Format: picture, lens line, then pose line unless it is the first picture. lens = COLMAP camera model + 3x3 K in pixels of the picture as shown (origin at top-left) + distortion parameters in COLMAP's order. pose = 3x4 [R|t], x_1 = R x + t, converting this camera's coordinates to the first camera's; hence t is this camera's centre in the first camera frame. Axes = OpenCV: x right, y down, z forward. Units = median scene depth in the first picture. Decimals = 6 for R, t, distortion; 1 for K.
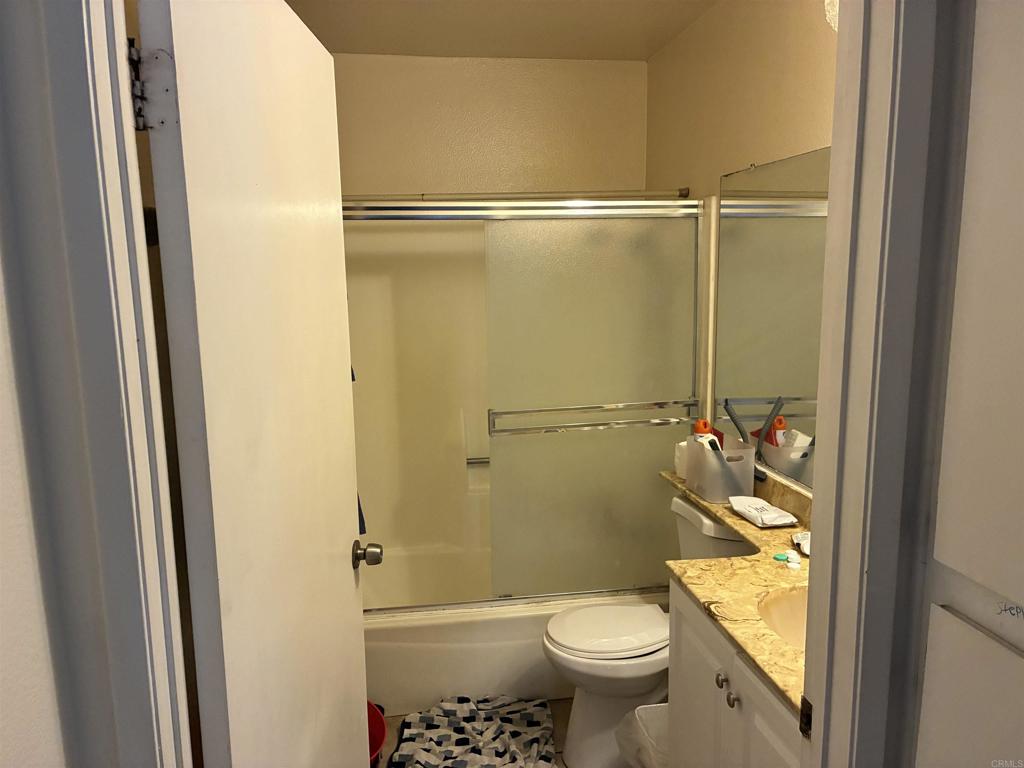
lens RADIAL K [[782.0, 0, 508.4], [0, 782.0, 387.6], [0, 0, 1]] dist [0.032675, -0.011399]
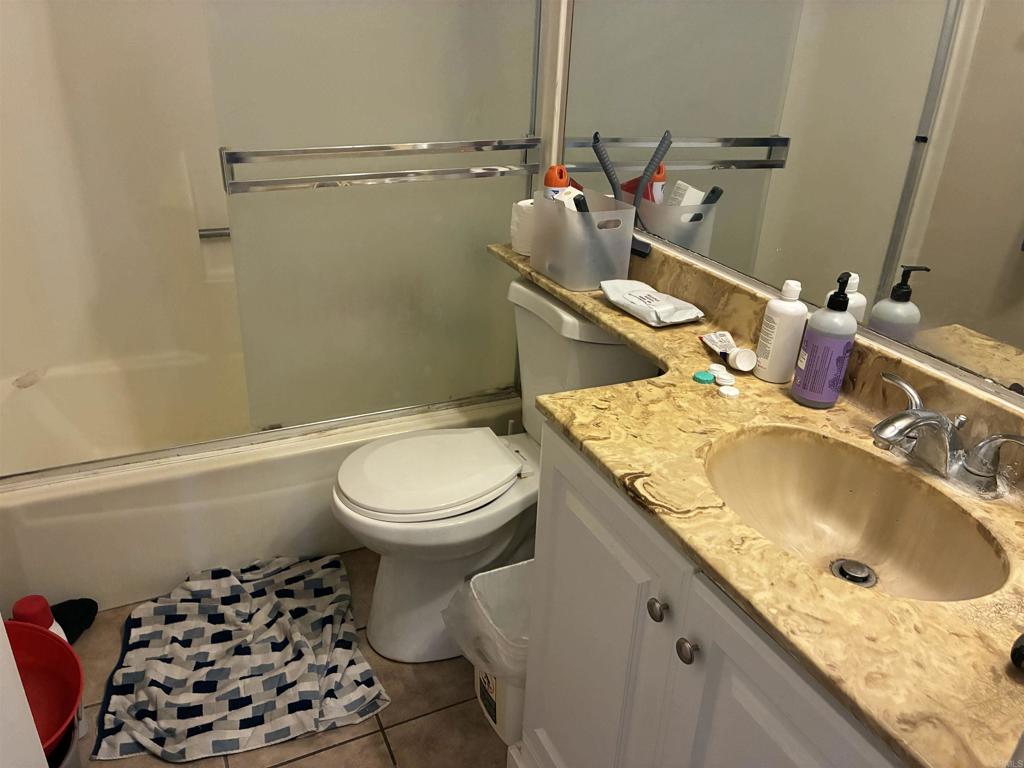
lens RADIAL K [[782.0, 0, 504.1], [0, 782.0, 384.3], [0, 0, 1]] dist [0.032675, -0.011399]
pose [[0.959724, -0.070092, 0.272059, 0.008493], [-0.010744, 0.958512, 0.284850, 0.030468], [-0.280738, -0.276301, 0.919154, 0.355833]]
